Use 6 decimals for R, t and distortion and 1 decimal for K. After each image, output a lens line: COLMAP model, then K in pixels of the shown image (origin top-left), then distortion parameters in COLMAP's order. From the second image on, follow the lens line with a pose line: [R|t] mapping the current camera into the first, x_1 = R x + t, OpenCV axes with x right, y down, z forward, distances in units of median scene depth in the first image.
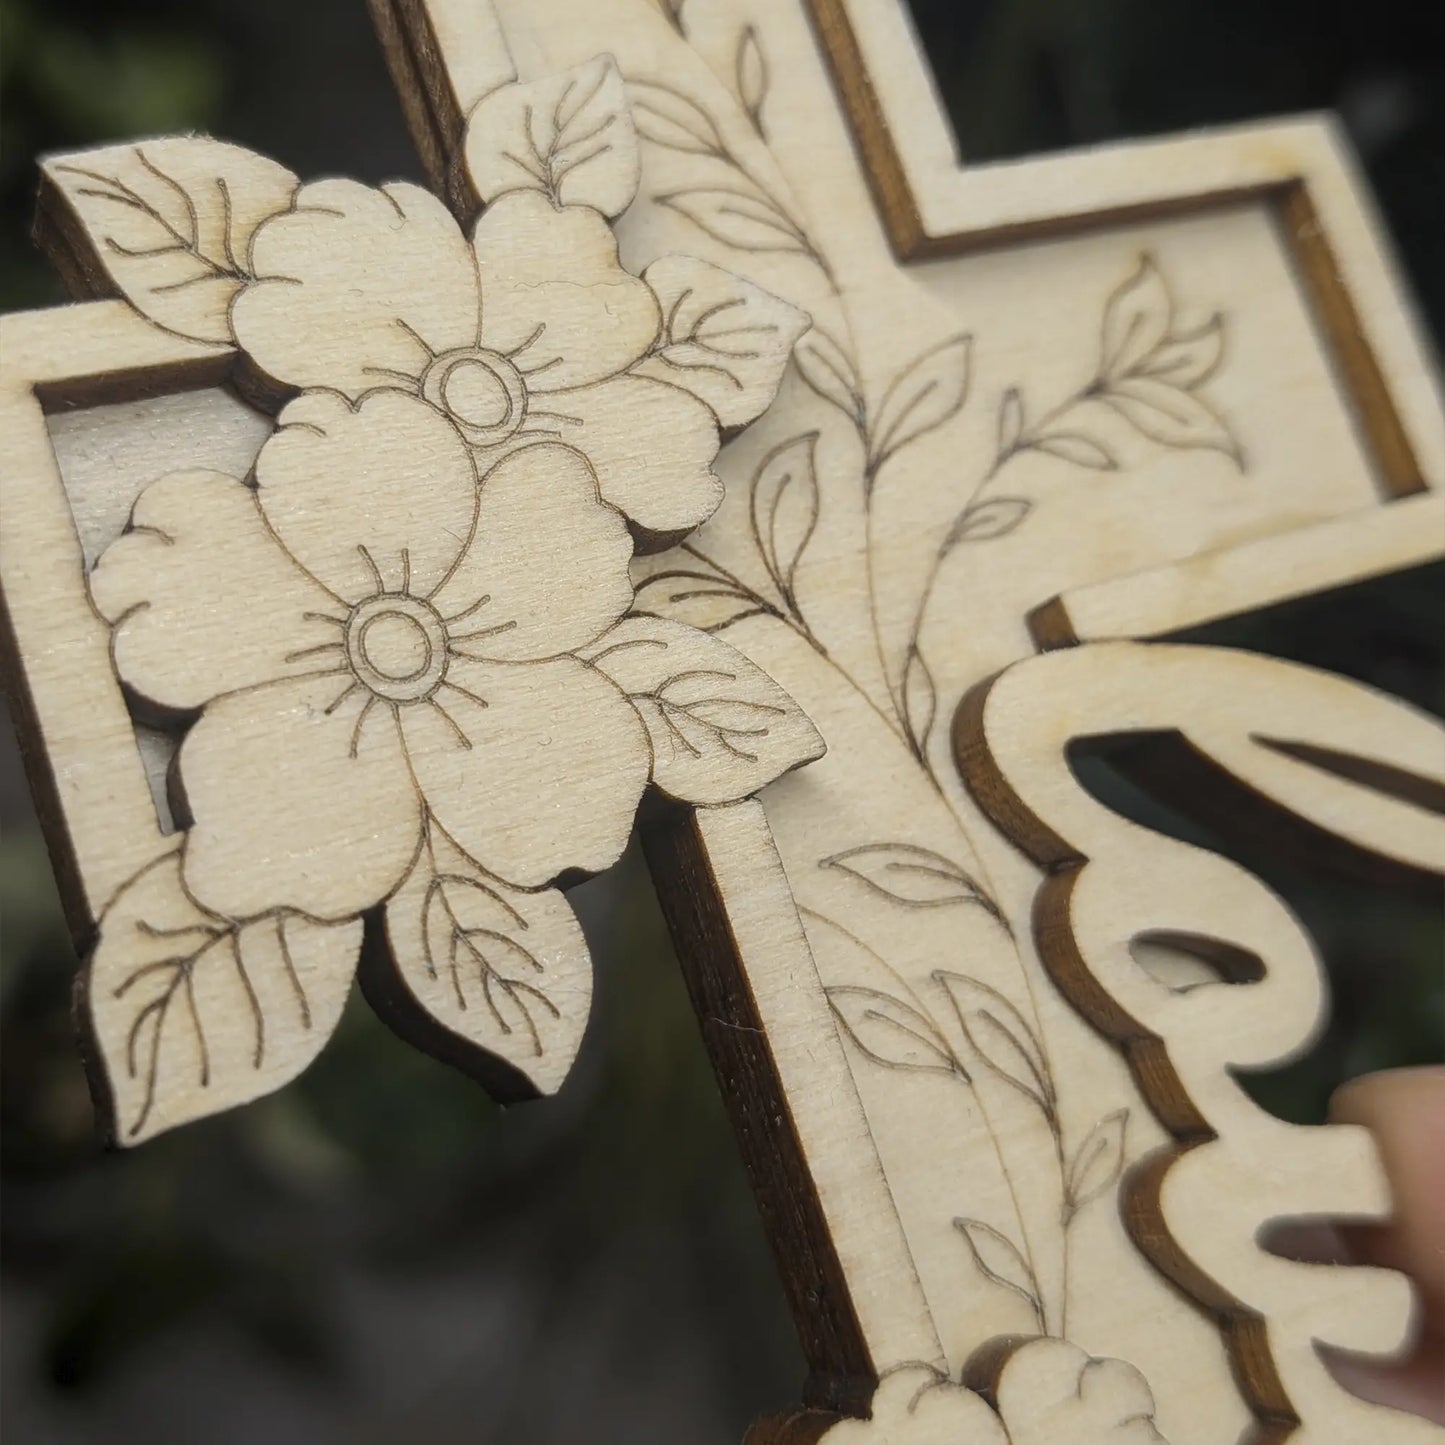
lens RADIAL K [[2079.8, 0, 684.2], [0, 2079.8, 568.6], [0, 0, 1]] dist [0.022080, 0.000000]
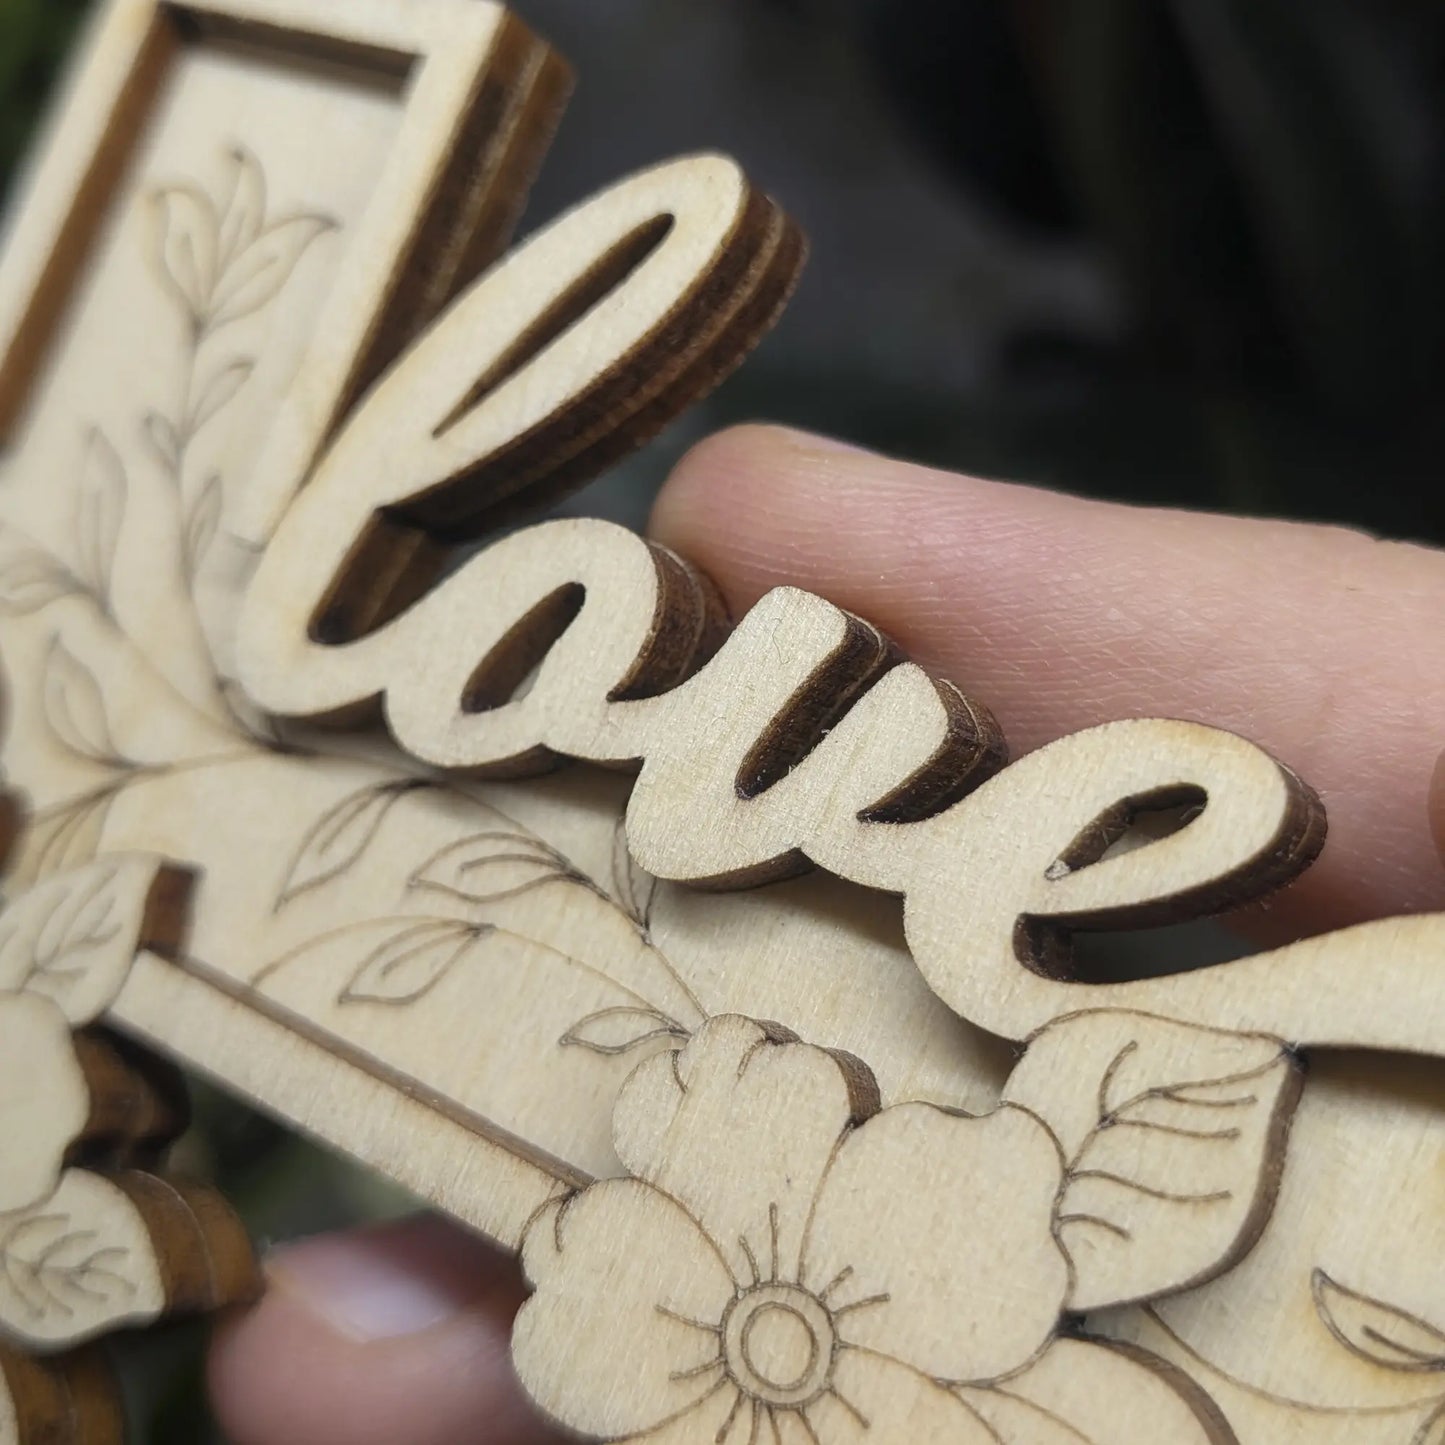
lens RADIAL K [[2079.8, 0, 745.8], [0, 2079.8, 696.9], [0, 0, 1]] dist [0.022080, 0.000000]
pose [[0.423408, -0.790006, -0.443415, 0.722869], [0.805994, 0.551970, -0.213785, 0.505945], [0.413643, -0.266872, 0.870448, 0.257449]]
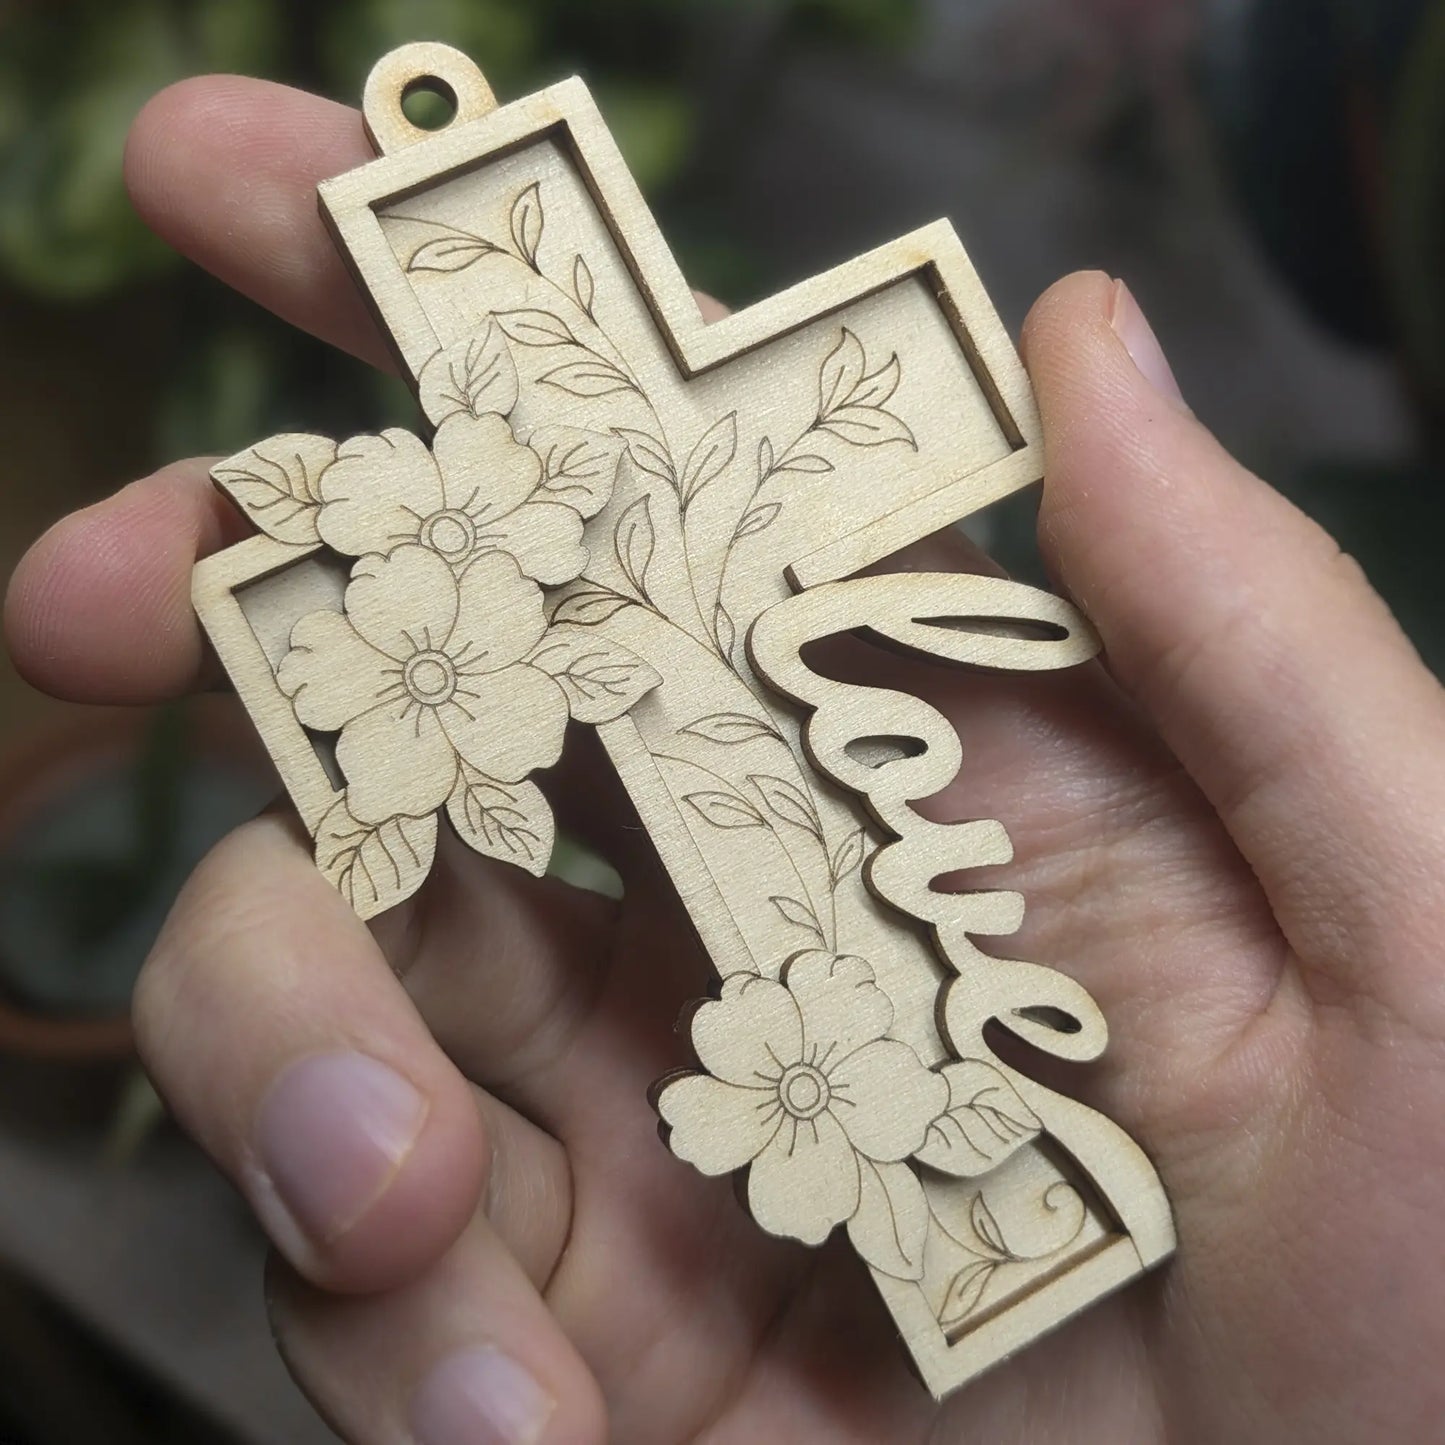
lens RADIAL K [[2079.8, 0, 717.2], [0, 2079.8, 642.2], [0, 0, 1]] dist [0.022080, 0.000000]
pose [[0.974828, -0.144708, -0.169618, 0.460263], [0.182331, 0.955247, 0.232933, -0.396289], [0.128320, -0.257996, 0.957587, -0.852511]]
